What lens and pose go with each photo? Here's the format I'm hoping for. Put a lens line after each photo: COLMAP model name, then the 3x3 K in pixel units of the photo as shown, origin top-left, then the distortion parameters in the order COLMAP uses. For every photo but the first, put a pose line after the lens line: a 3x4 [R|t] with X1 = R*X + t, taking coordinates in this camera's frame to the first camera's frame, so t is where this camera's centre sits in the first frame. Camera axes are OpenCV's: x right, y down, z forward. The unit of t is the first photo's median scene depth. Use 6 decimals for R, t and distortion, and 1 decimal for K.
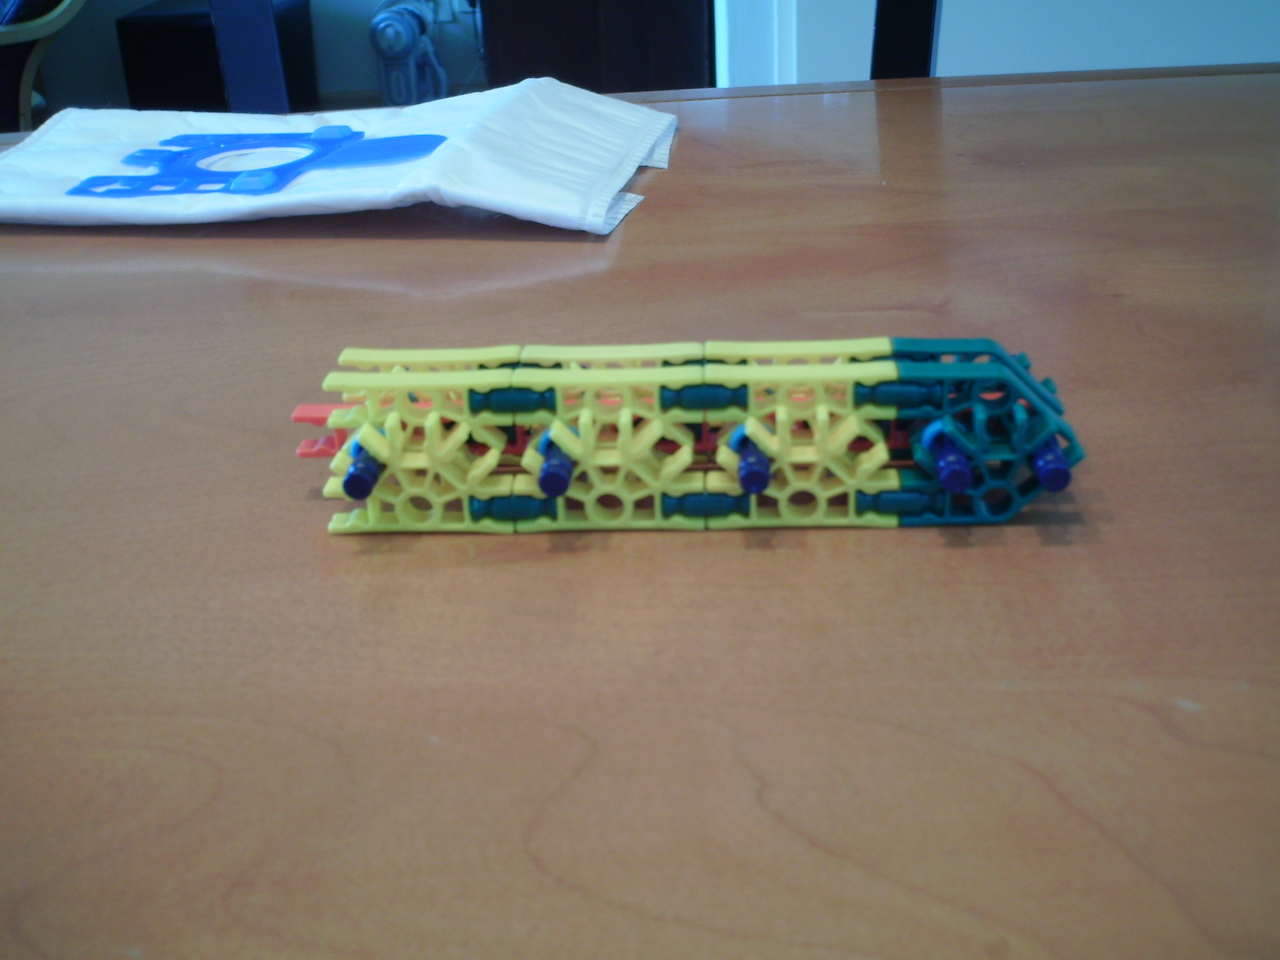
lens RADIAL K [[1595.1, 0, 640.0], [0, 1595.1, 480.0], [0, 0, 1]] dist [-0.136121, 0.171123]
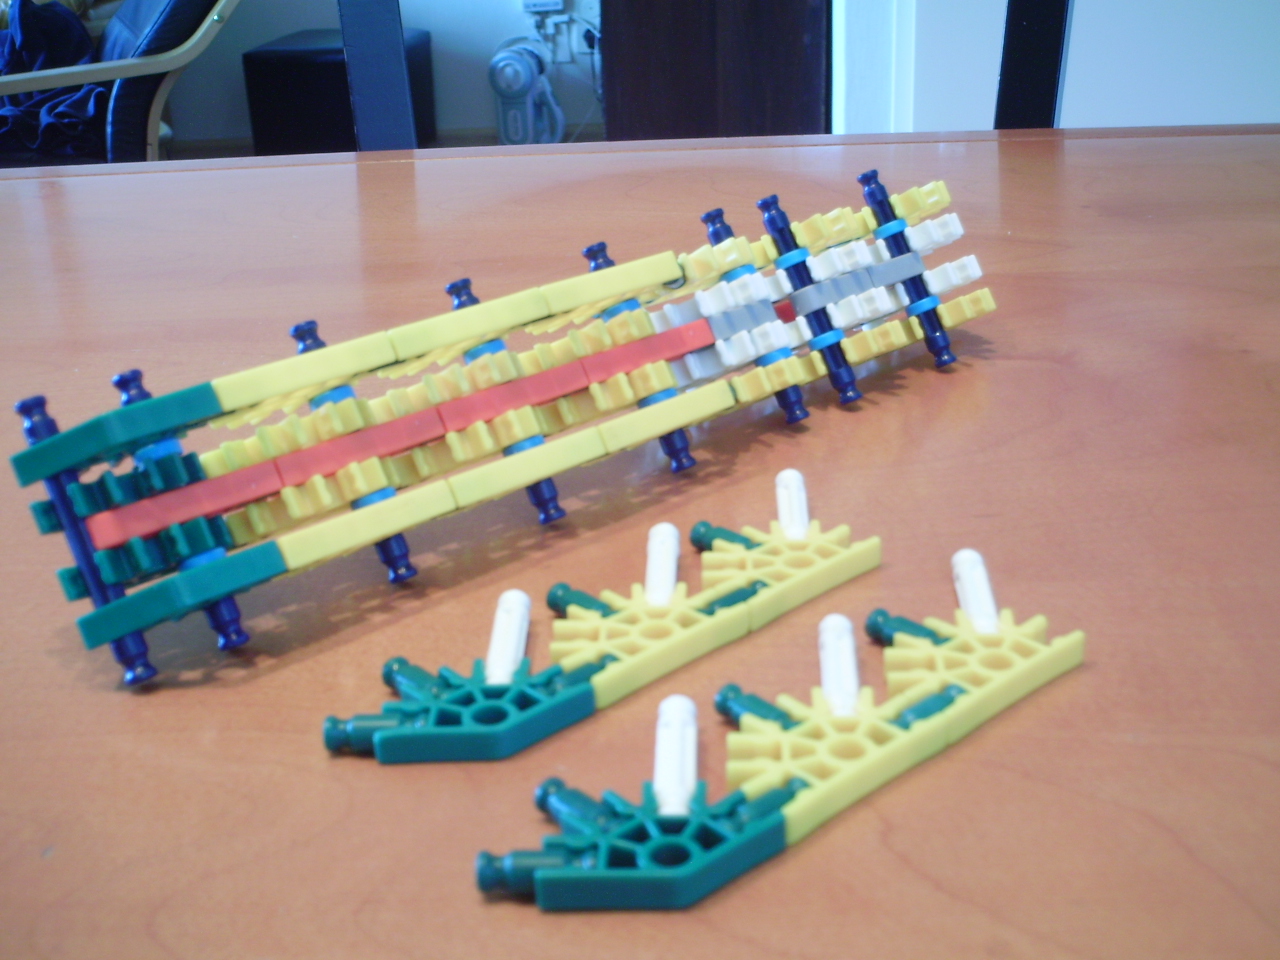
lens RADIAL K [[1595.1, 0, 640.0], [0, 1595.1, 480.0], [0, 0, 1]] dist [-0.136121, 0.171123]
pose [[0.997425, 0.033650, -0.063326, -0.010894], [-0.035277, 0.999071, -0.024753, 0.001515], [0.062434, 0.026924, 0.997686, -0.006816]]
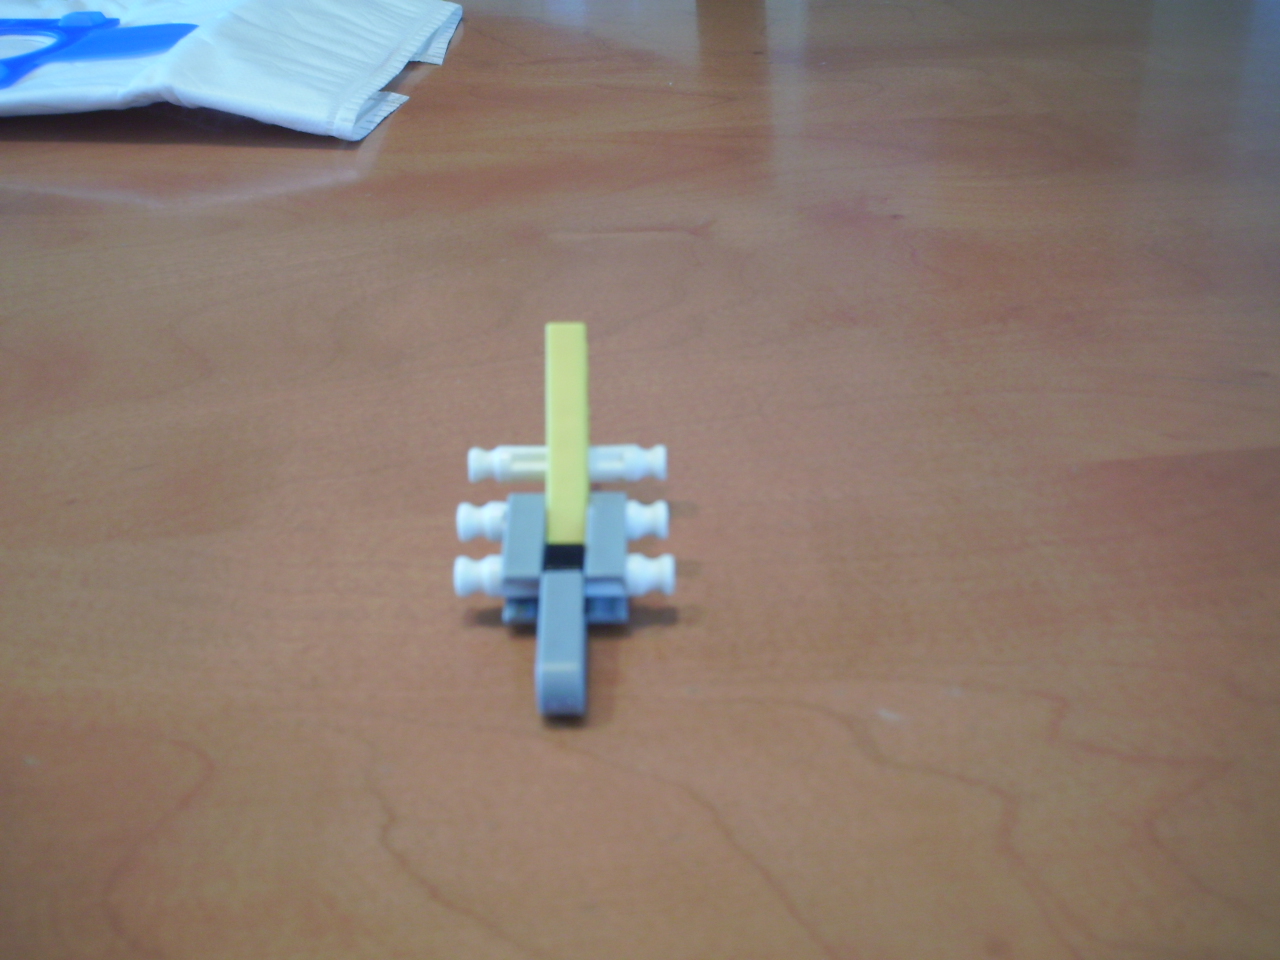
lens RADIAL K [[1595.1, 0, 640.0], [0, 1595.1, 480.0], [0, 0, 1]] dist [-0.136121, 0.171123]
pose [[0.997117, -0.002557, 0.075836, 0.070059], [-0.003315, 0.997011, 0.077193, -0.029221], [-0.075806, -0.077222, 0.994128, 0.064104]]
